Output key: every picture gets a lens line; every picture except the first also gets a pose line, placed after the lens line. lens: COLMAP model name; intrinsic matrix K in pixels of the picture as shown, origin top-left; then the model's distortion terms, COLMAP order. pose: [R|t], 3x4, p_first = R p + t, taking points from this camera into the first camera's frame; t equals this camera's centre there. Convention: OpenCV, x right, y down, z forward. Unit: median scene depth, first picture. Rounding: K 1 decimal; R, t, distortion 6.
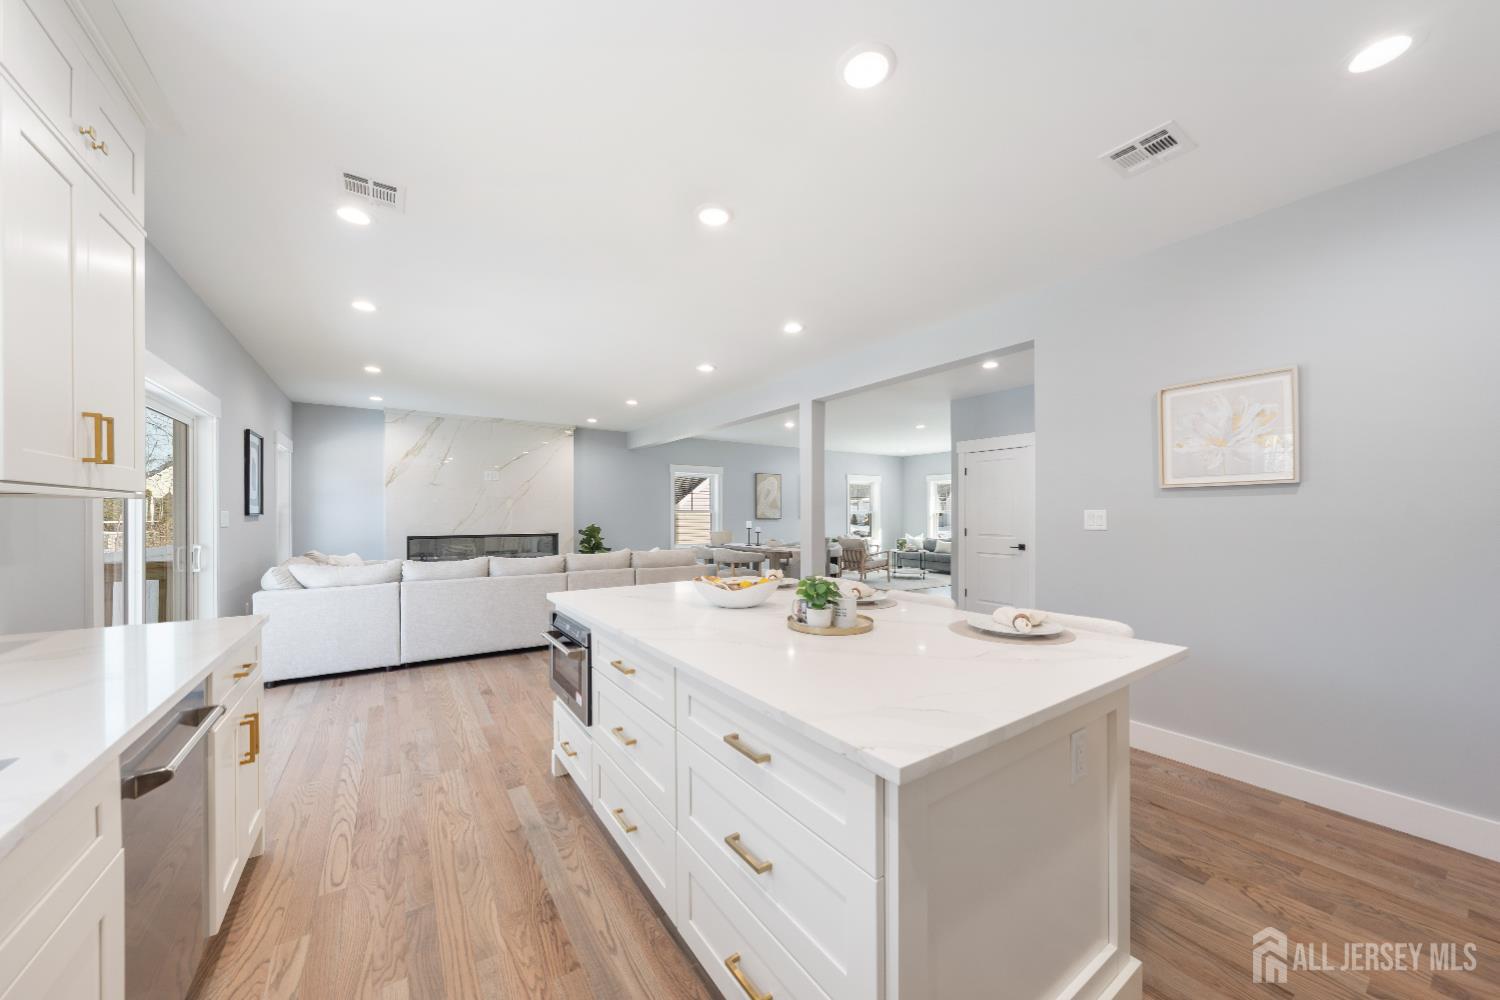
lens RADIAL K [[534.4, 0, 747.4], [0, 534.4, 495.9], [0, 0, 1]] dist [-0.000404, -0.000007]
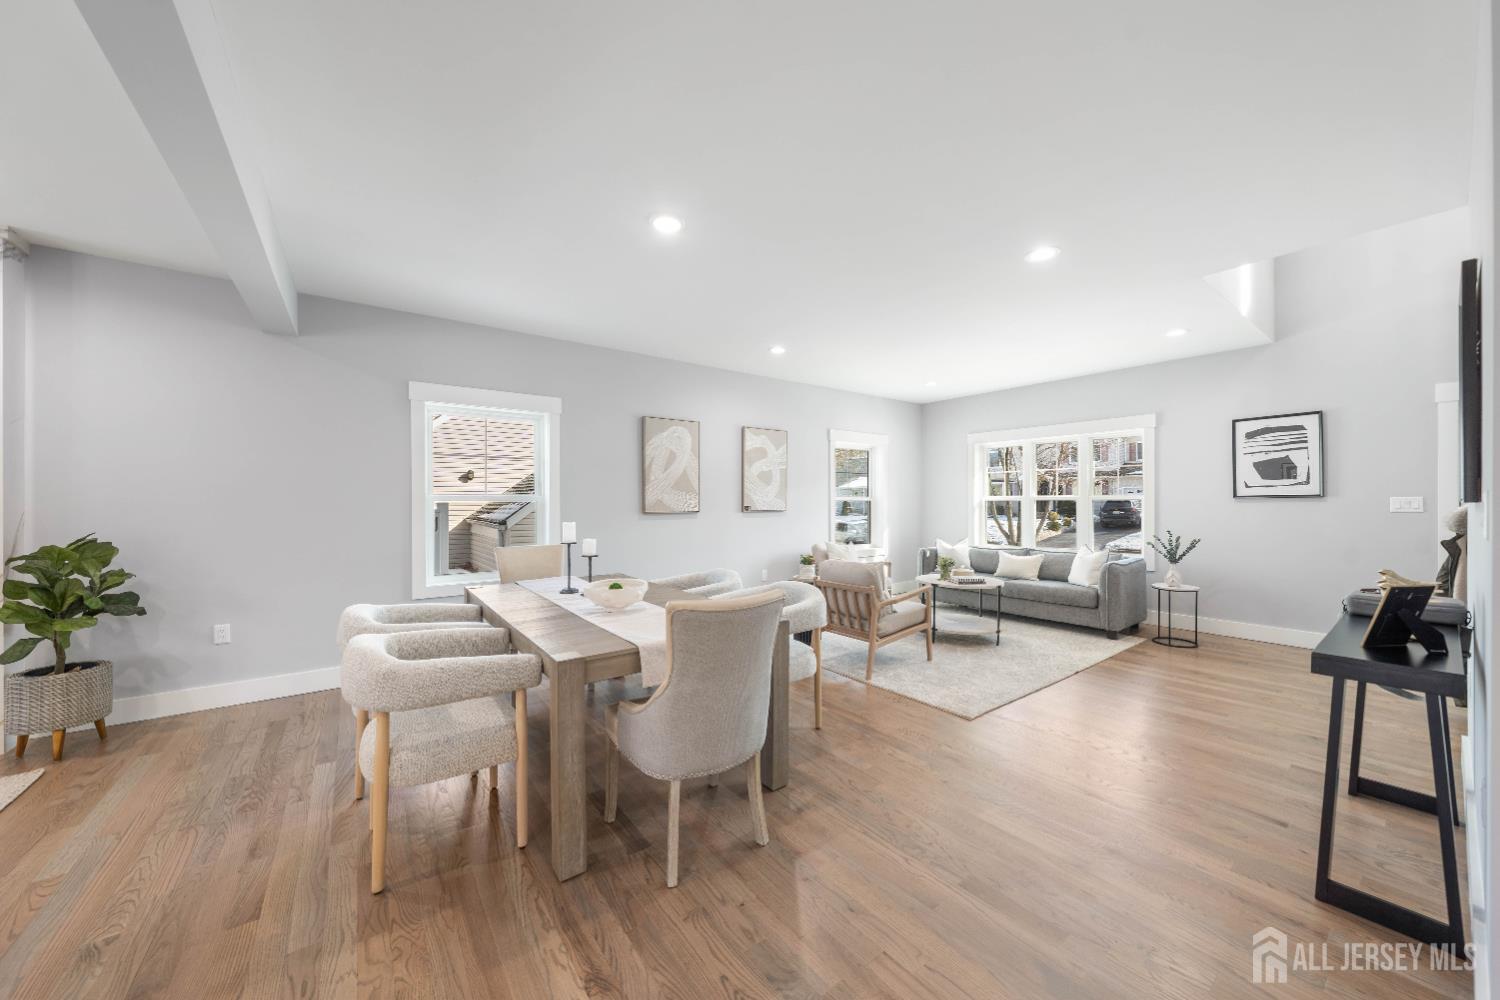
lens RADIAL K [[534.4, 0, 747.4], [0, 534.4, 495.9], [0, 0, 1]] dist [-0.000404, -0.000007]
pose [[0.998551, 0.001774, 0.053782, 0.081922], [-0.003551, 0.999450, 0.032974, 0.011547], [-0.053694, -0.033117, 0.998008, 0.511170]]
